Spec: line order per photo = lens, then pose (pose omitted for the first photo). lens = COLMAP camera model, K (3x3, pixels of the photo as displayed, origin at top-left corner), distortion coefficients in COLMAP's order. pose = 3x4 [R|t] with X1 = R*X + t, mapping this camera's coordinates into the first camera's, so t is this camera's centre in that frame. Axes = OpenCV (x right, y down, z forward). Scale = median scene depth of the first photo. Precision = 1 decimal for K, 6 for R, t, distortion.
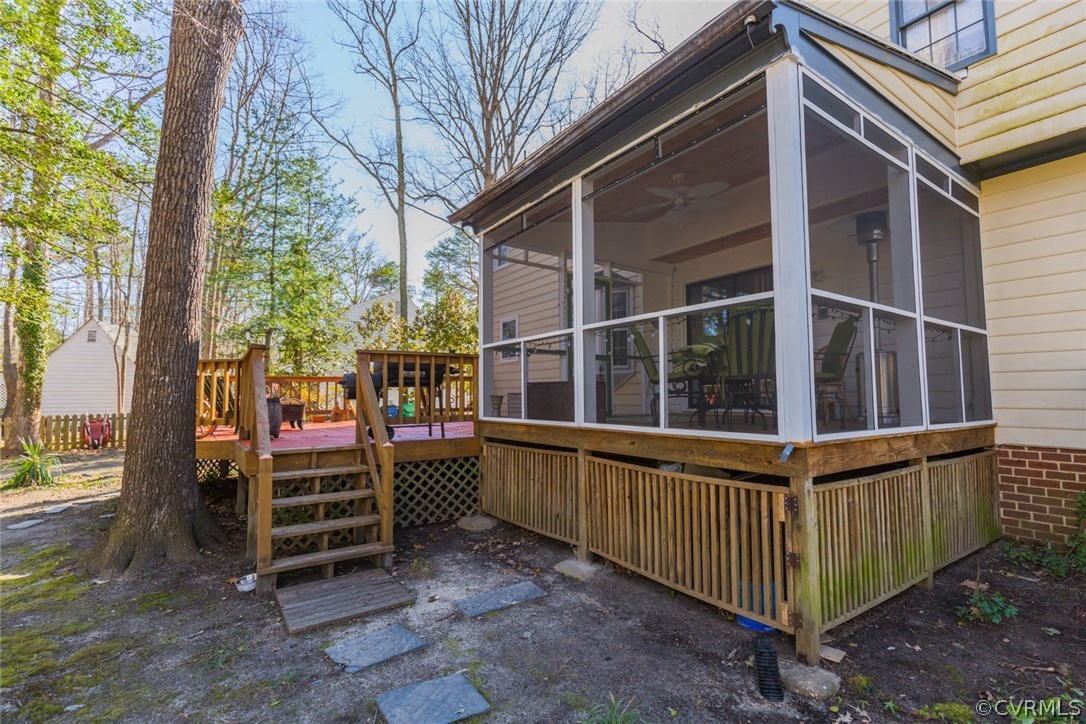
lens RADIAL K [[491.5, 0, 542.1], [0, 491.5, 364.4], [0, 0, 1]] dist [0.003845, -0.000043]
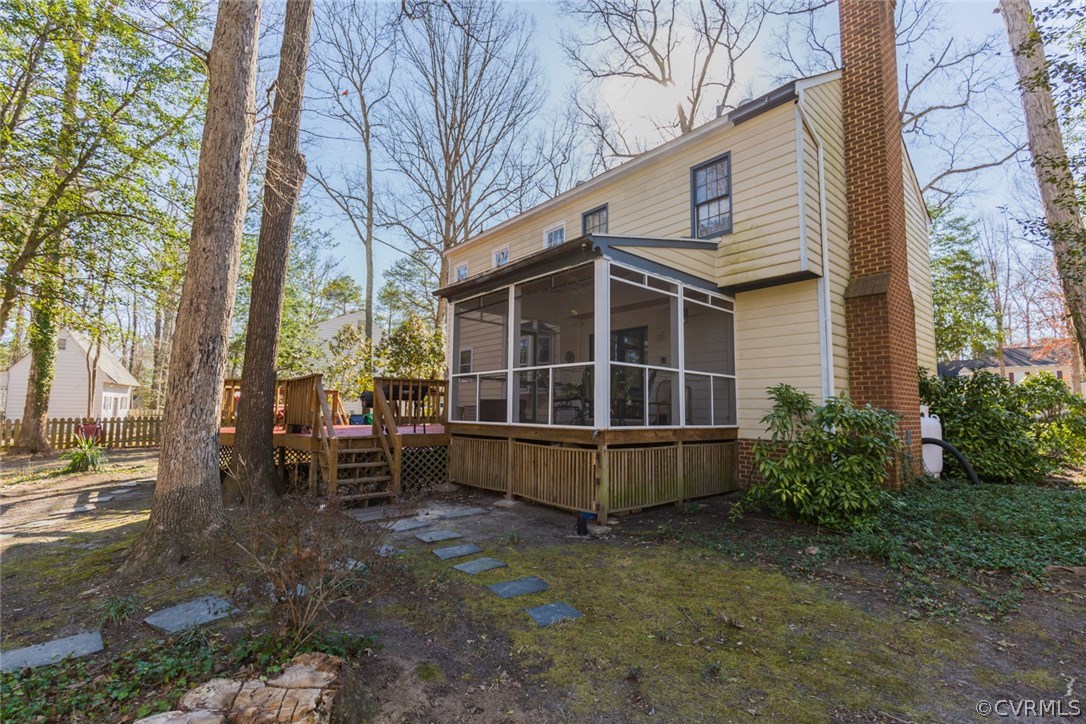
lens RADIAL K [[491.5, 0, 543.1], [0, 491.5, 361.0], [0, 0, 1]] dist [0.003845, -0.000043]
pose [[0.994185, 0.028362, 0.103884, 0.003926], [-0.024650, 0.999017, -0.036846, -0.033520], [-0.104826, 0.034071, 0.993907, -0.623693]]
